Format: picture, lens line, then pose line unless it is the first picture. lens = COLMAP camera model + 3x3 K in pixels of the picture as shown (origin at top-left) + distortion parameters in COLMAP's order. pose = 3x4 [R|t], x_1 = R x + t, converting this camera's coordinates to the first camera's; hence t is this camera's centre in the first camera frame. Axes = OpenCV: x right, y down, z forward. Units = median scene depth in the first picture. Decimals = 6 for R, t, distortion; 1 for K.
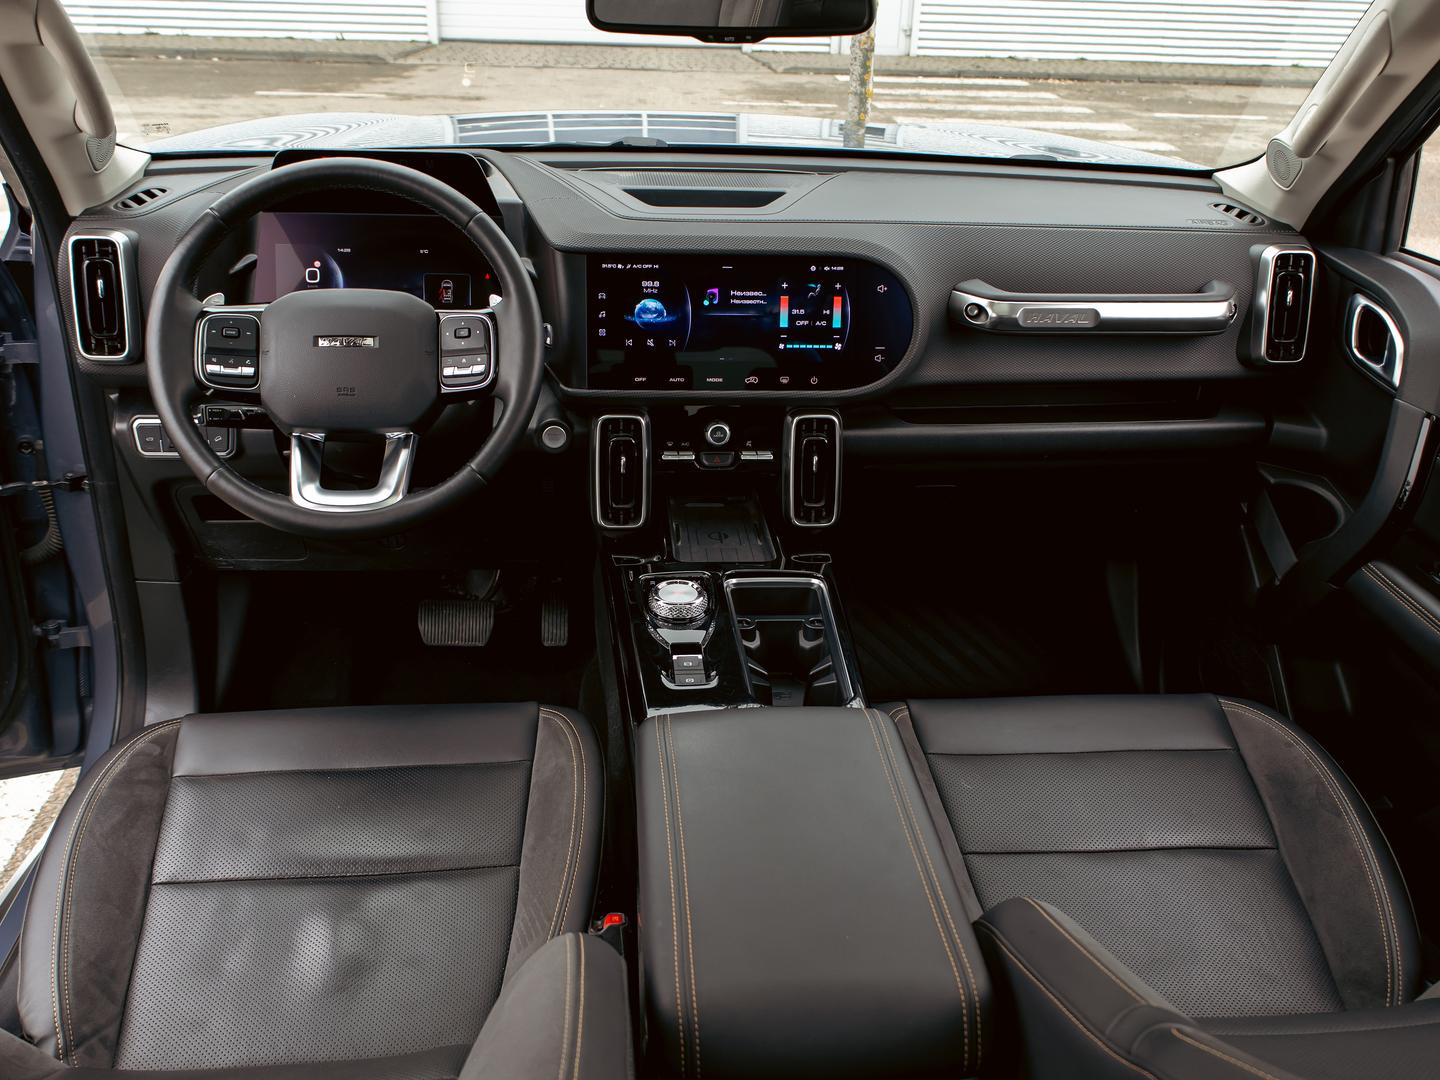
lens RADIAL K [[1329.7, 0, 720.0], [0, 1329.7, 540.0], [0, 0, 1]] dist [-0.053730, 0.208727]
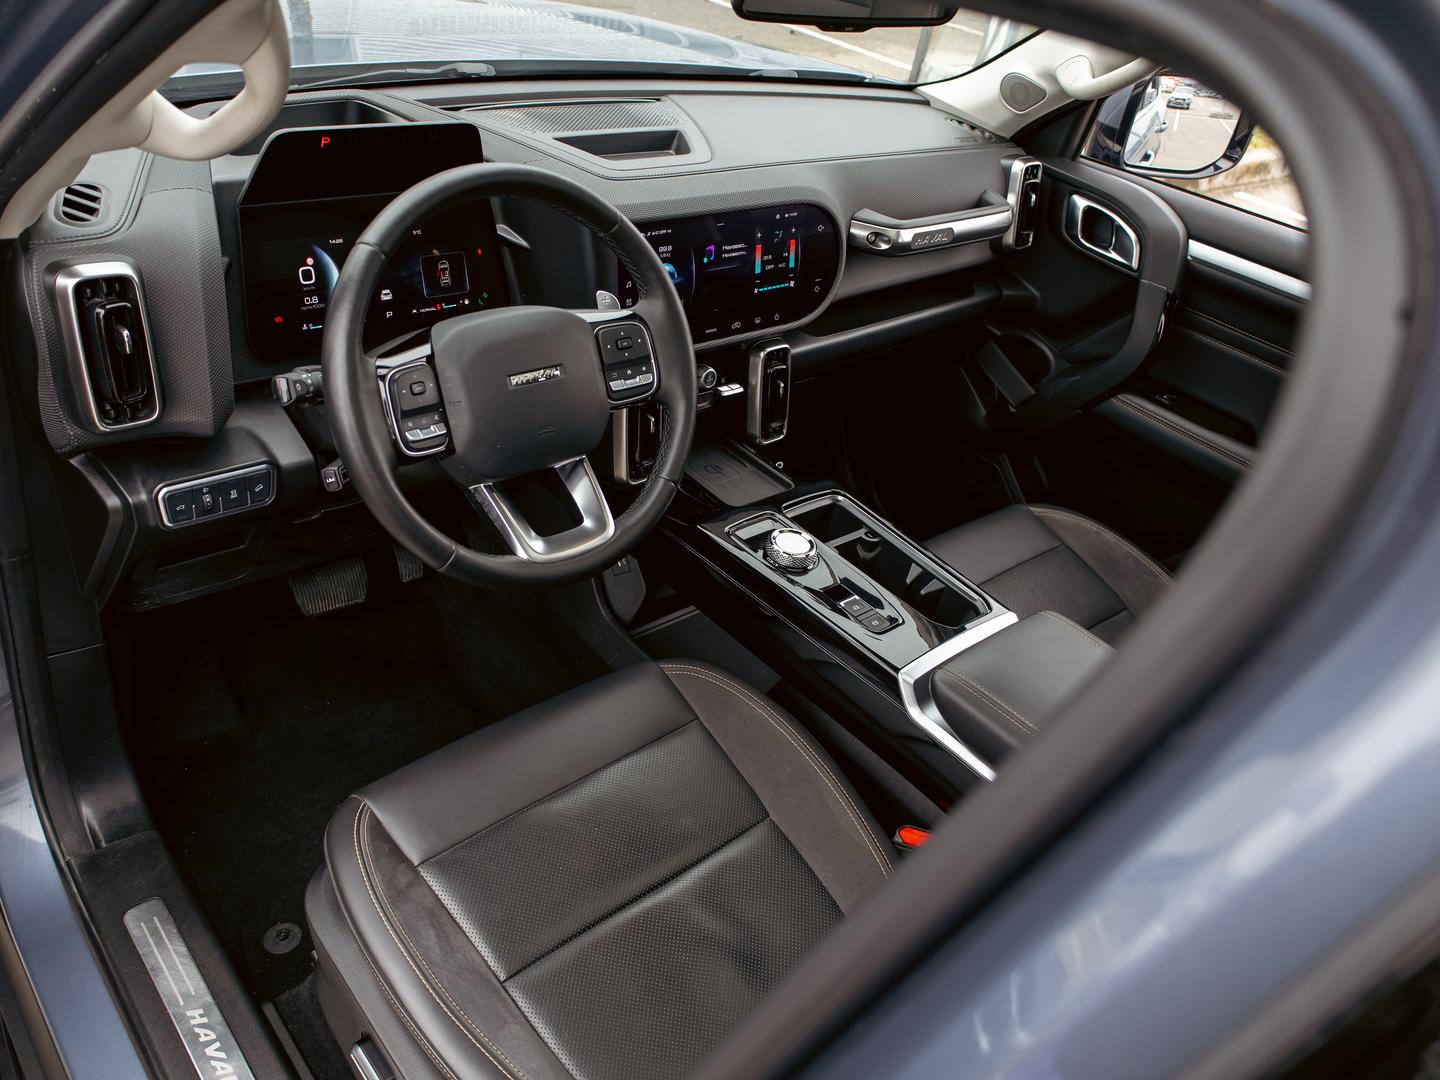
lens RADIAL K [[1111.0, 0, 719.4], [0, 1111.0, 512.8], [0, 0, 1]] dist [0.000573, 0.000387]
pose [[0.818529, -0.231058, 0.525950, -0.502686], [0.127766, 0.965837, 0.225468, -0.179246], [-0.560078, -0.117353, 0.820086, 0.242714]]
